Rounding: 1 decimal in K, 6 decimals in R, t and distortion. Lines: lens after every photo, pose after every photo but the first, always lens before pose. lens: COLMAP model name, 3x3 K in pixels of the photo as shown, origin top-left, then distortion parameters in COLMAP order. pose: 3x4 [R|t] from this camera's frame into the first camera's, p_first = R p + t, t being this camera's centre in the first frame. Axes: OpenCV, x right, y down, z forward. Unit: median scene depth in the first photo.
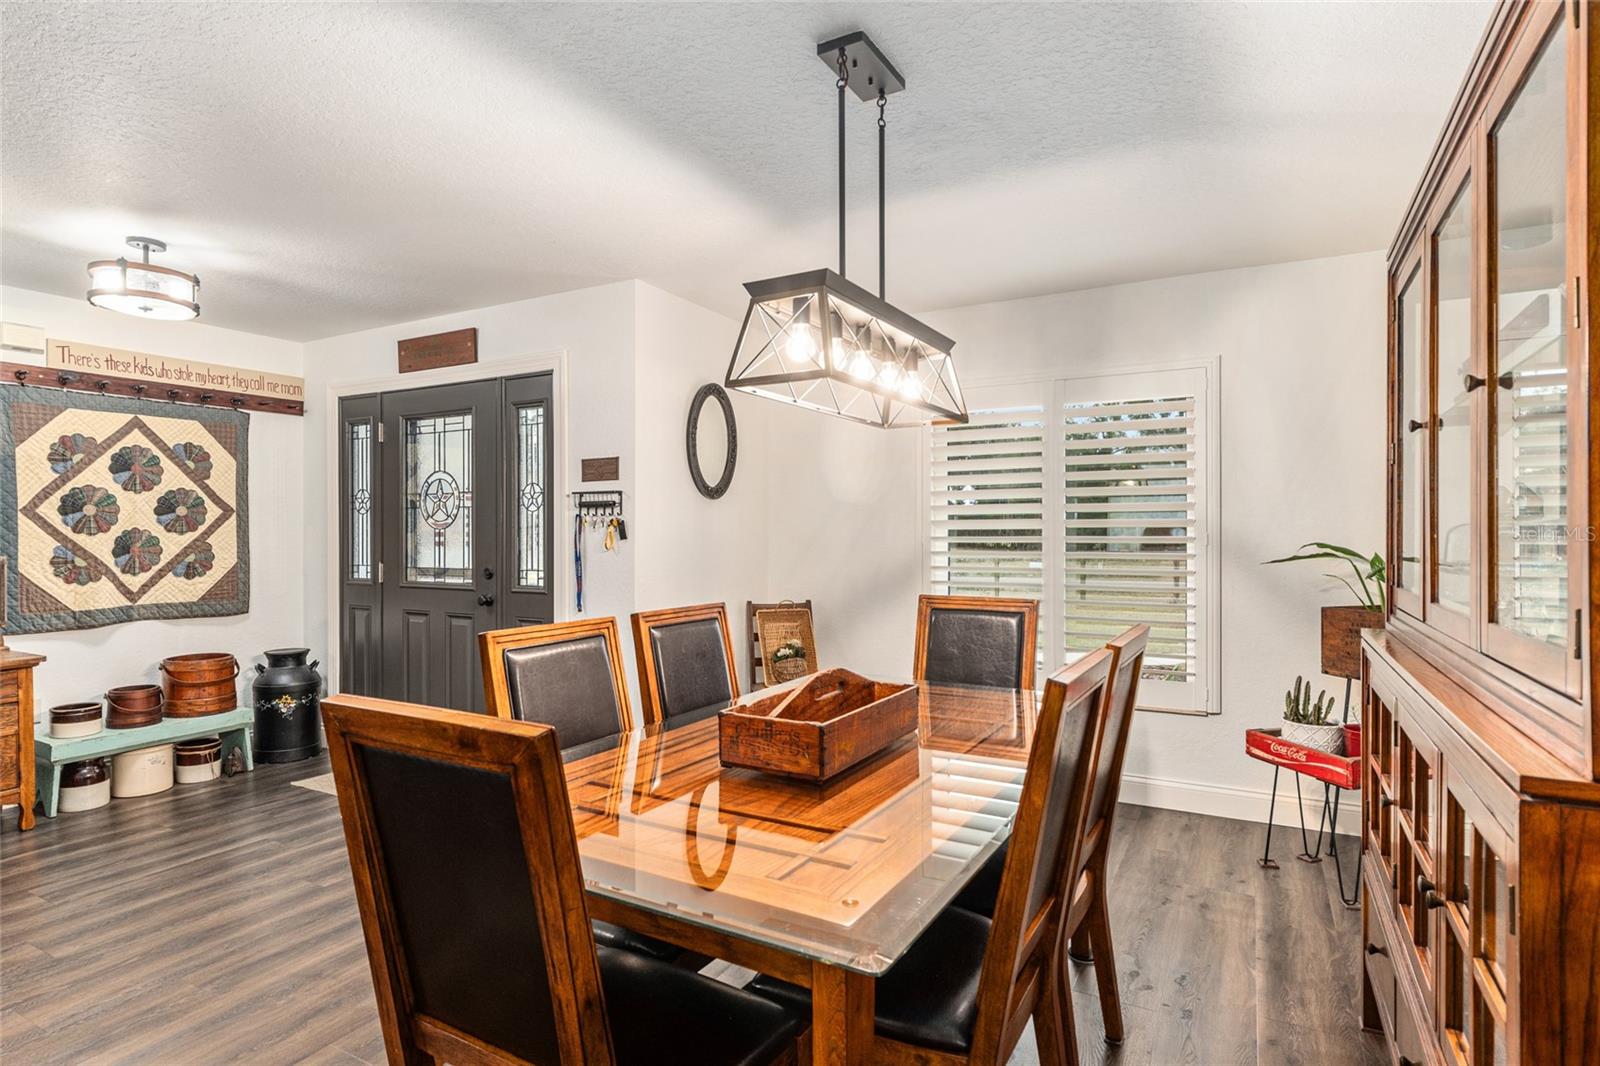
lens RADIAL K [[828.1, 0, 800.0], [0, 828.1, 533.0], [0, 0, 1]] dist [0.000519, 0.000018]
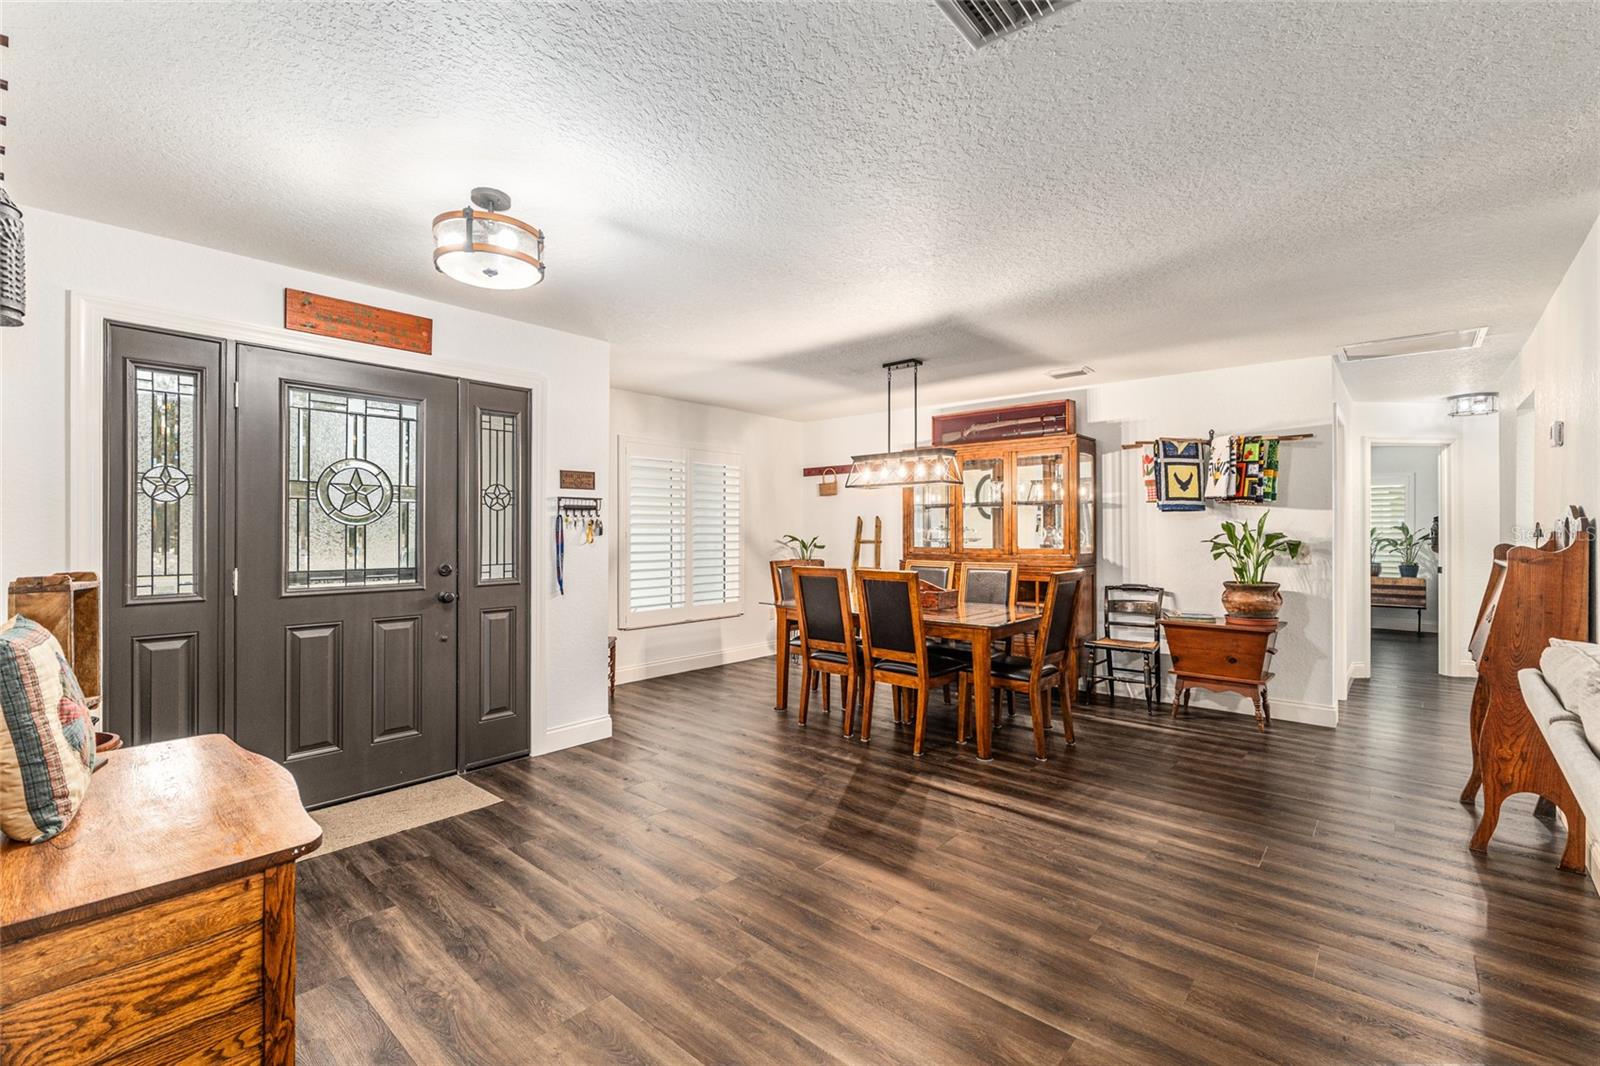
lens RADIAL K [[696.7, 0, 797.1], [0, 696.7, 526.2], [0, 0, 1]] dist [-0.001761, -0.000076]
pose [[0.217207, 0.008723, 0.976087, -1.124525], [-0.000389, 0.999961, -0.008850, 0.002649], [-0.976126, 0.001543, 0.217201, 0.412614]]
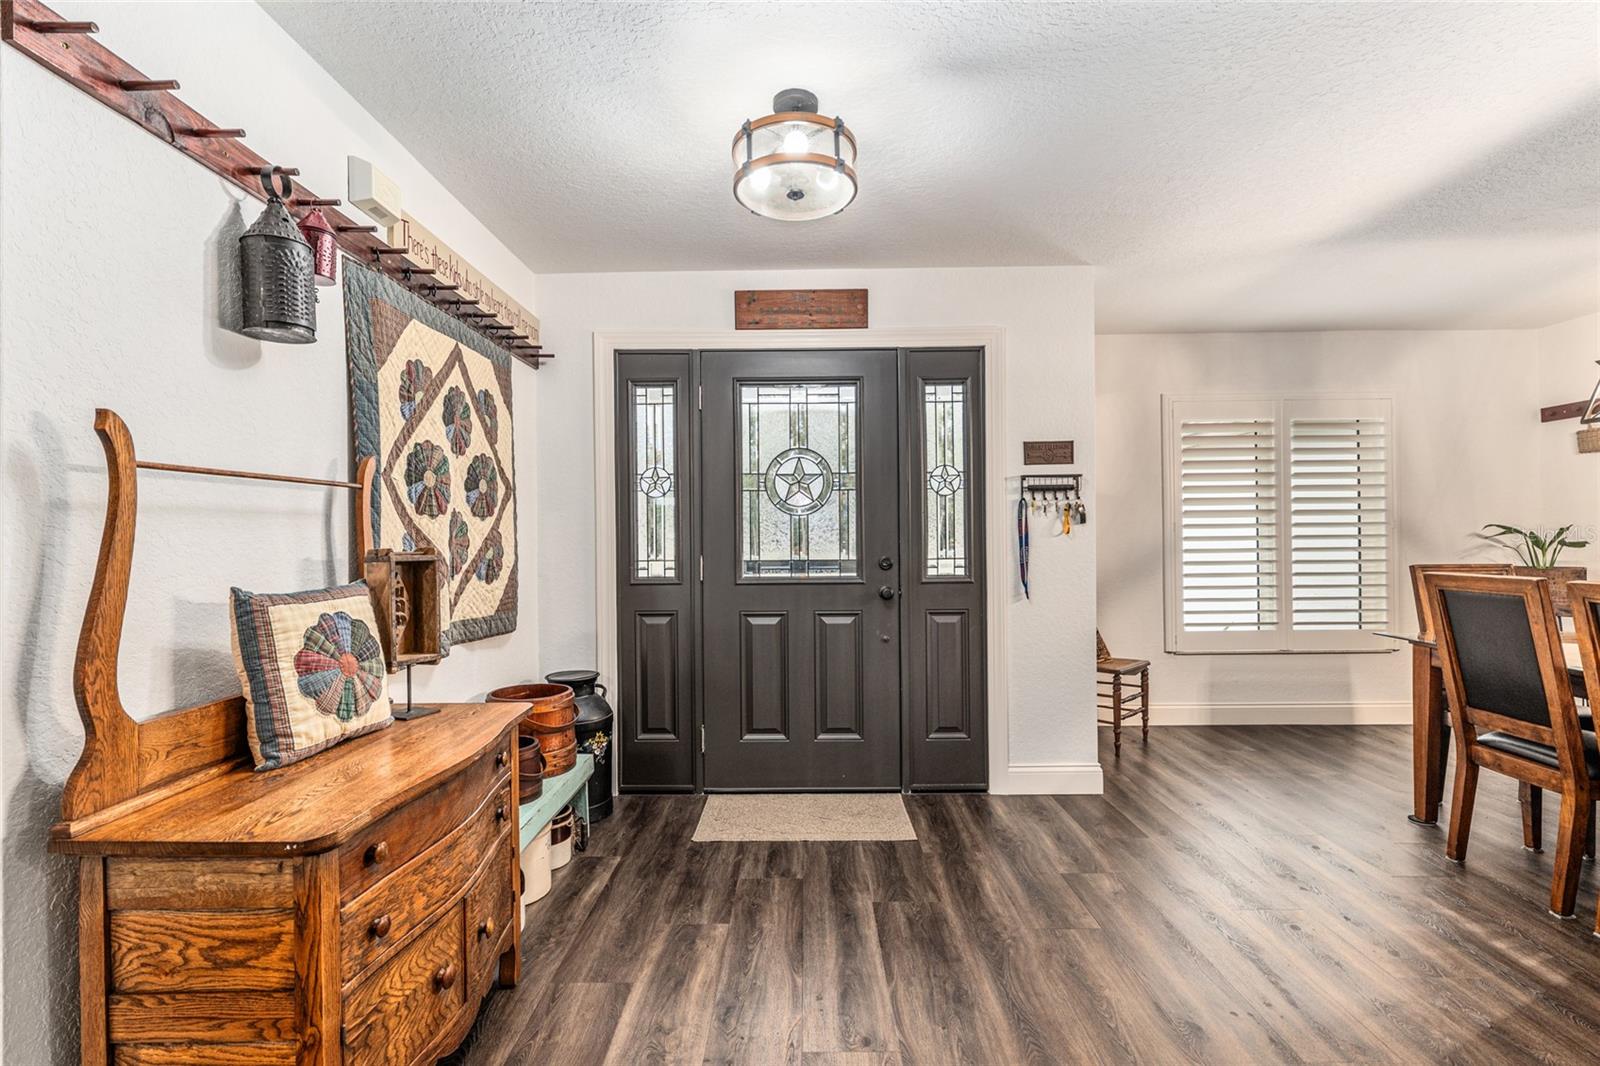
lens RADIAL K [[736.9, 0, 800.0], [0, 736.9, 533.0], [0, 0, 1]] dist [0.000669, 0.000523]
pose [[0.881382, -0.004083, 0.472387, -0.853170], [0.008360, 0.999941, -0.006954, 0.020486], [-0.472331, 0.010079, 0.881364, 0.344846]]
